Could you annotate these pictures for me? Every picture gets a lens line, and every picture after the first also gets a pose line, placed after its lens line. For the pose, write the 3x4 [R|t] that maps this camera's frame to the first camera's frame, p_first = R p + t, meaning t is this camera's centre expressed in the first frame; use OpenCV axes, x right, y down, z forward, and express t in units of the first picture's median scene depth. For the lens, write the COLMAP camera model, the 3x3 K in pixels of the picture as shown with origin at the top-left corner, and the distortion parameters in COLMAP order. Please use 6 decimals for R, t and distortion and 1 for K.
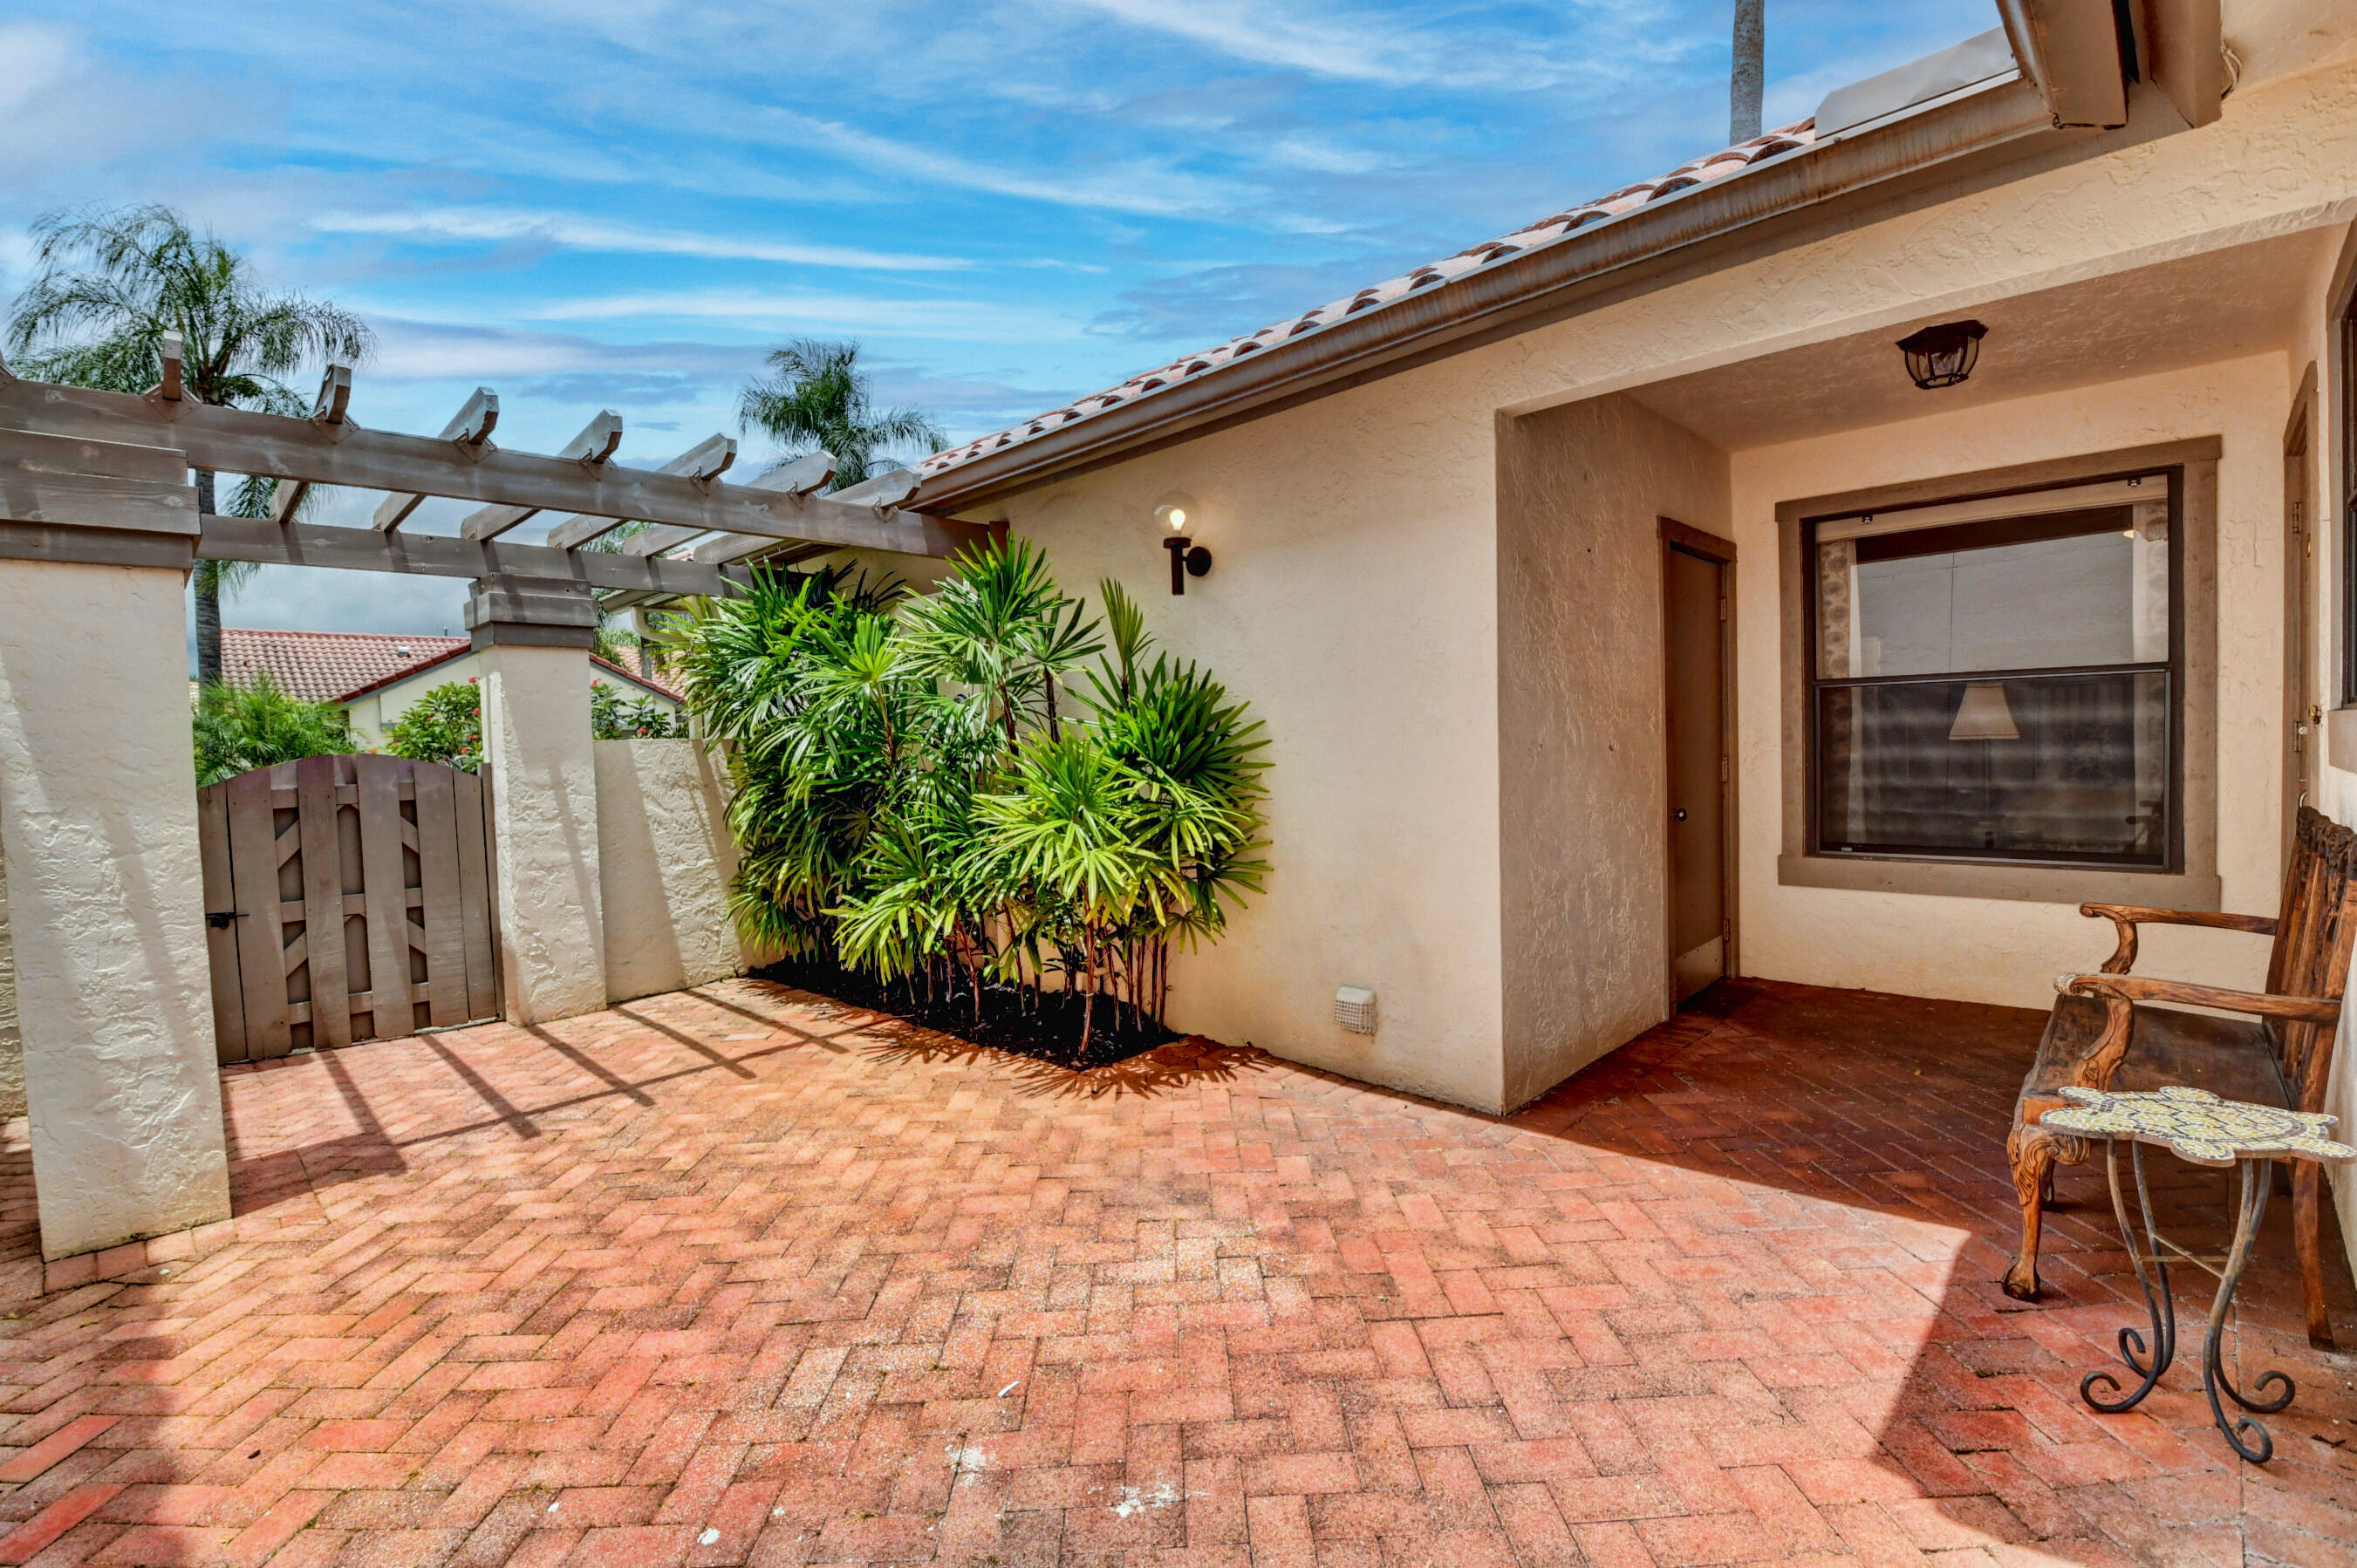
lens RADIAL K [[1069.0, 0, 1208.0], [0, 1069.0, 776.1], [0, 0, 1]] dist [-0.000100, -0.016098]
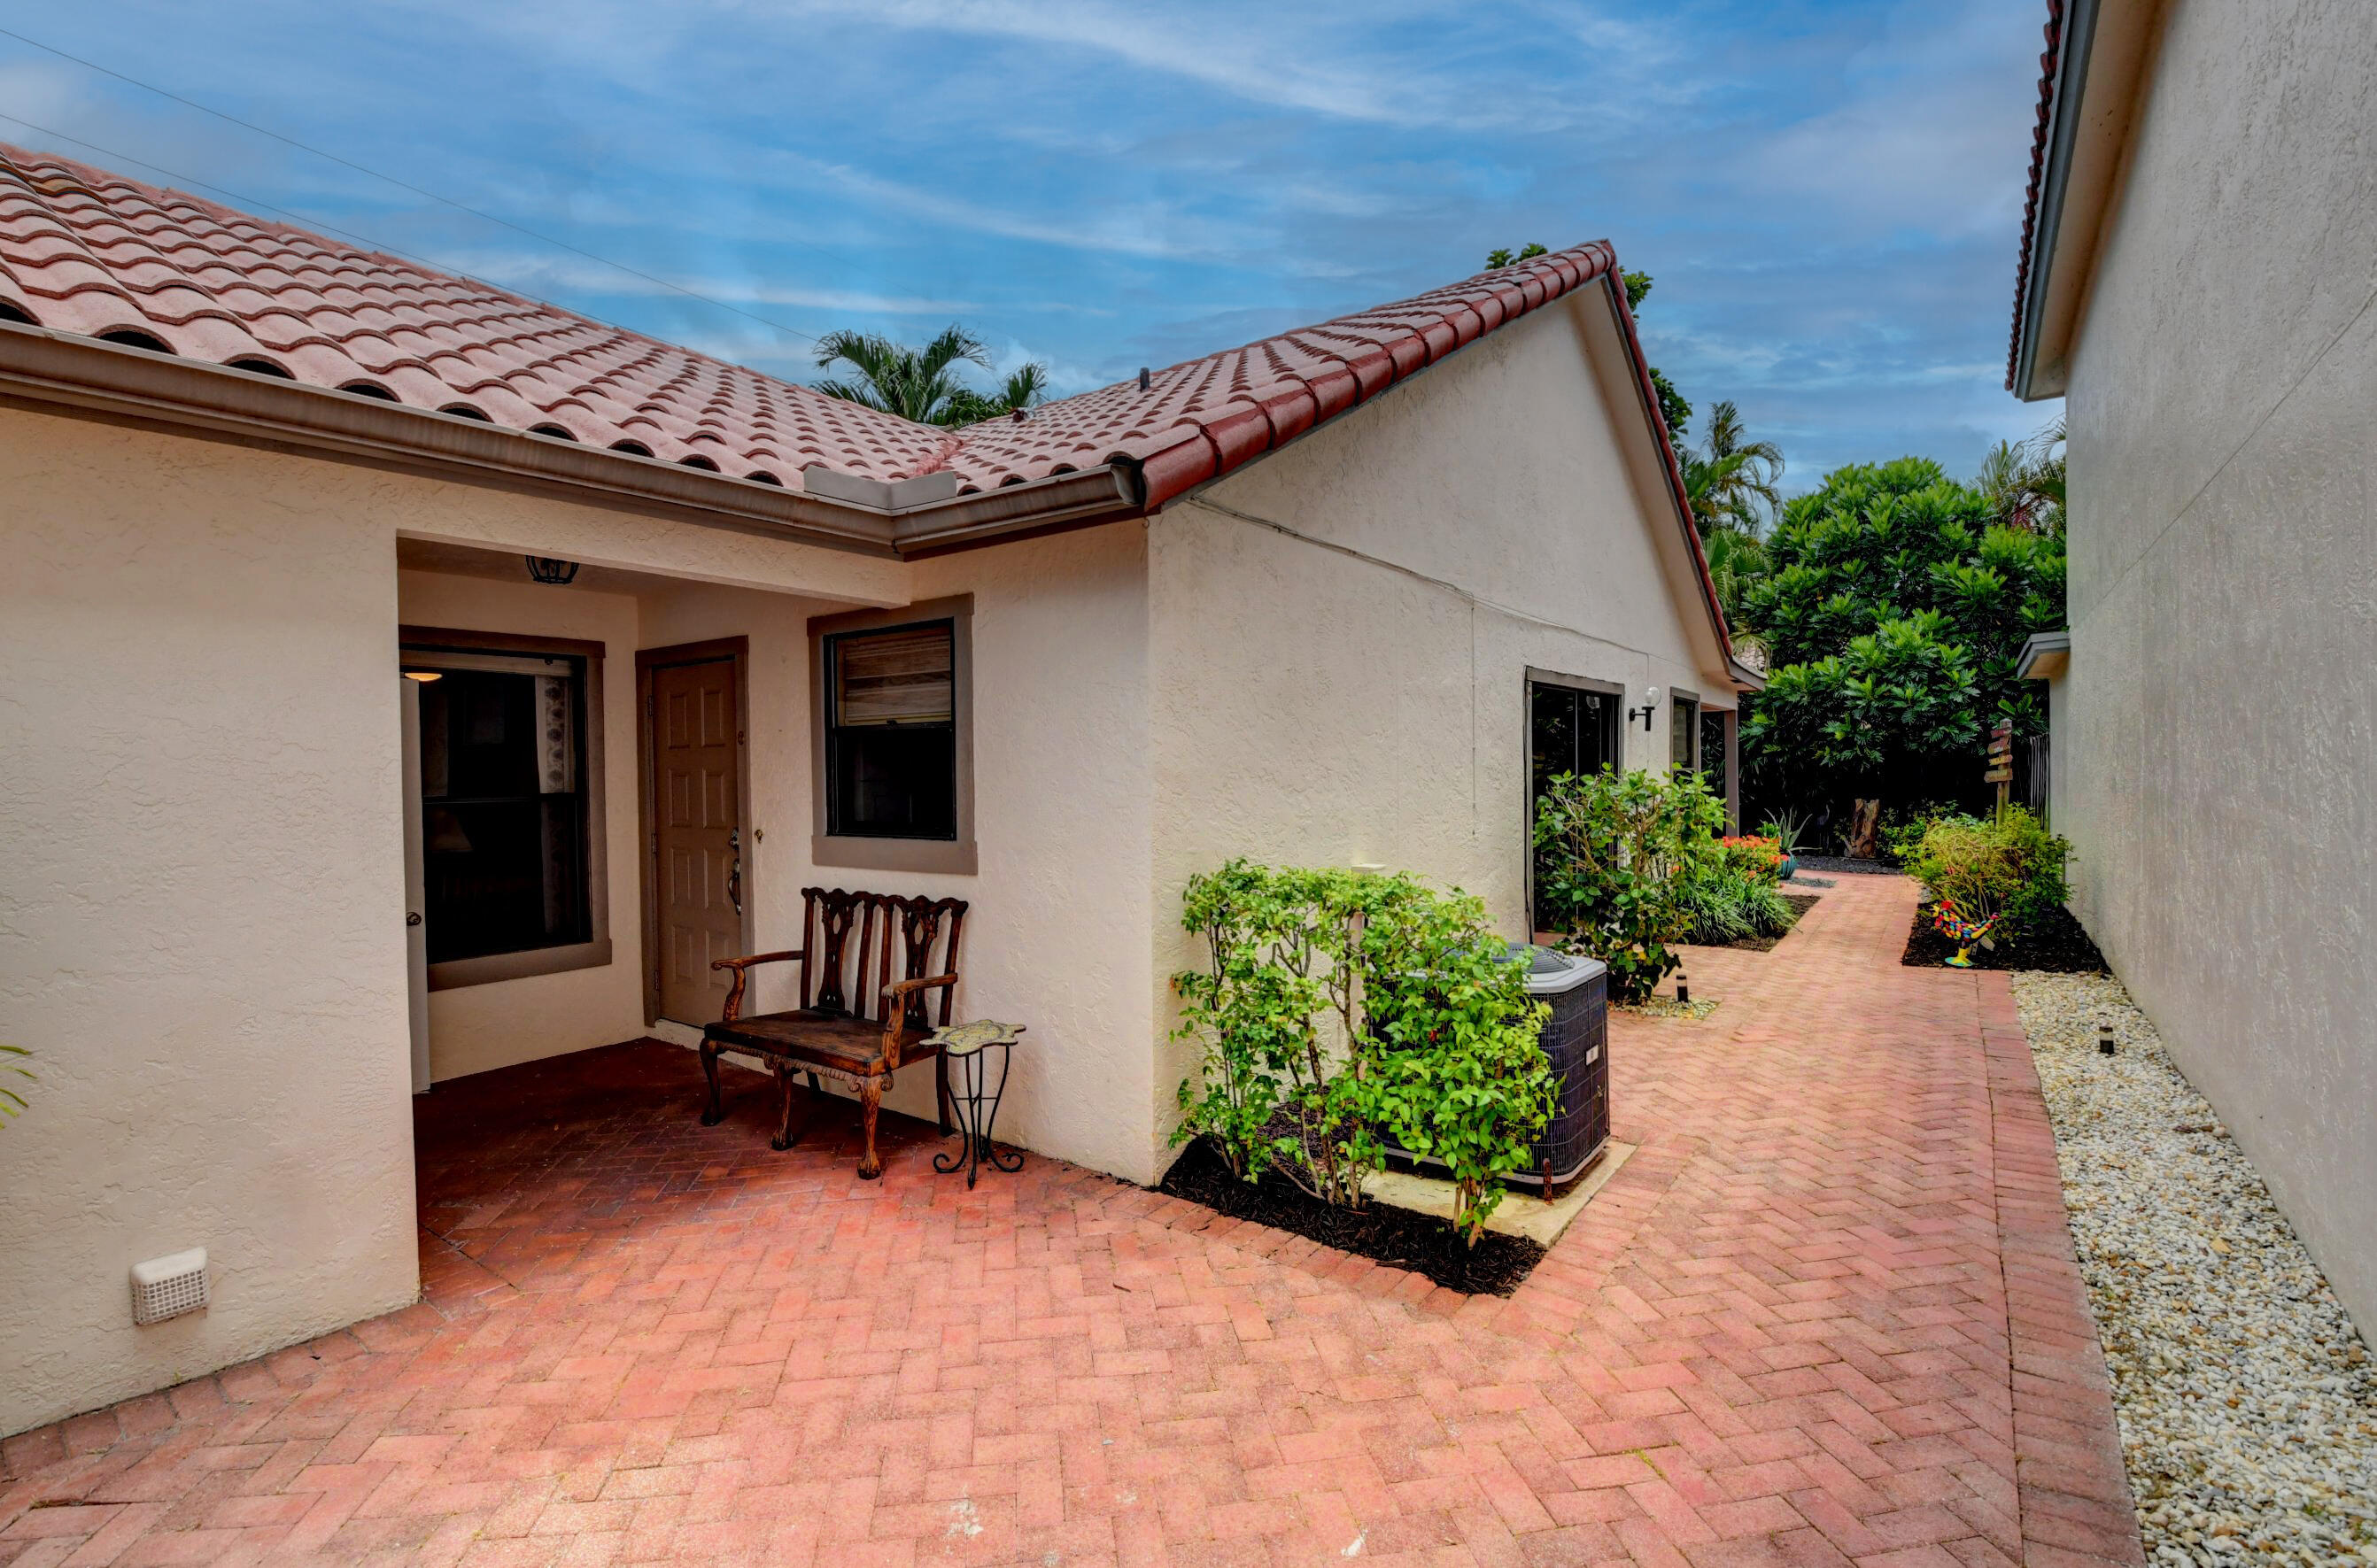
lens RADIAL K [[1078.1, 0, 1159.7], [0, 1078.1, 770.0], [0, 0, 1]] dist [-0.000100, -0.016098]
pose [[-0.119235, 0.025521, 0.992538, -0.915220], [0.061887, 0.997917, -0.018225, -0.099489], [-0.990935, 0.059253, -0.120566, 0.602128]]
